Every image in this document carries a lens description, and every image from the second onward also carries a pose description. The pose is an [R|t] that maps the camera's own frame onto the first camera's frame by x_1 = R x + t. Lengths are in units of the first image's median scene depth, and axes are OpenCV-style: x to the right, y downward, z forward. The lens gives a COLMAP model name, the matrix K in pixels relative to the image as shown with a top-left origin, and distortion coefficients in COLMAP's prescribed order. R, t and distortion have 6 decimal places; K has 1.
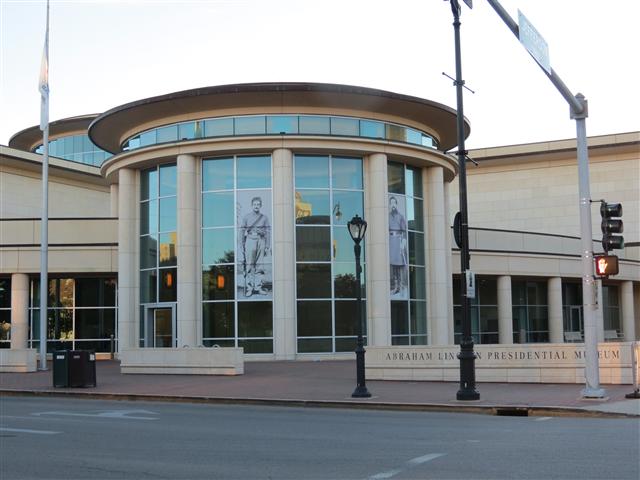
lens RADIAL K [[909.7, 0, 320.0], [0, 909.7, 240.0], [0, 0, 1]] dist [-0.099013, -0.003989]
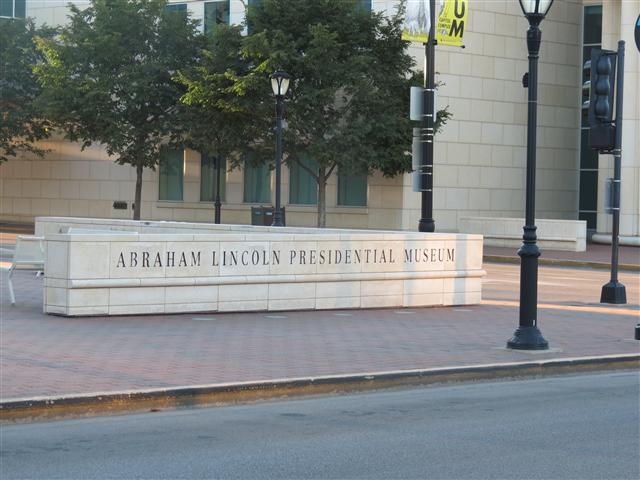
lens RADIAL K [[1821.1, 0, 320.0], [0, 1821.1, 240.0], [0, 0, 1]] dist [0.040757, 0.445928]
pose [[0.242131, -0.001651, 0.970242, -0.792147], [-0.126476, 0.991412, 0.033250, 0.085061], [-0.961965, -0.130763, 0.239843, 0.762370]]
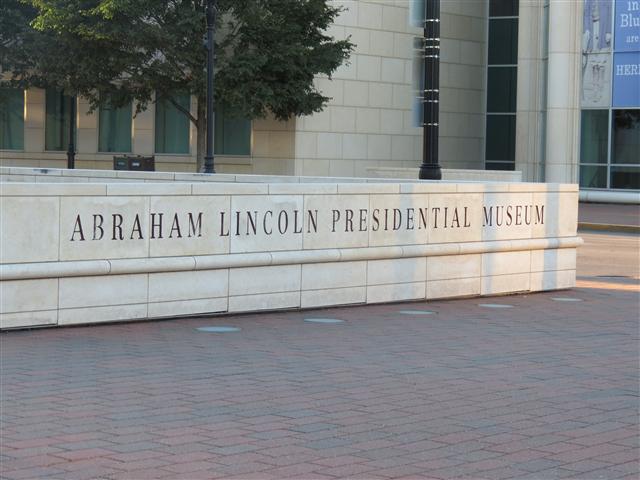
lens RADIAL K [[1821.1, 0, 320.0], [0, 1821.1, 240.0], [0, 0, 1]] dist [0.040757, 0.445928]
pose [[0.133563, -0.026076, 0.990697, -0.429784], [-0.124490, 0.991294, 0.042875, 0.110830], [-0.983190, -0.129058, 0.129154, 0.943326]]
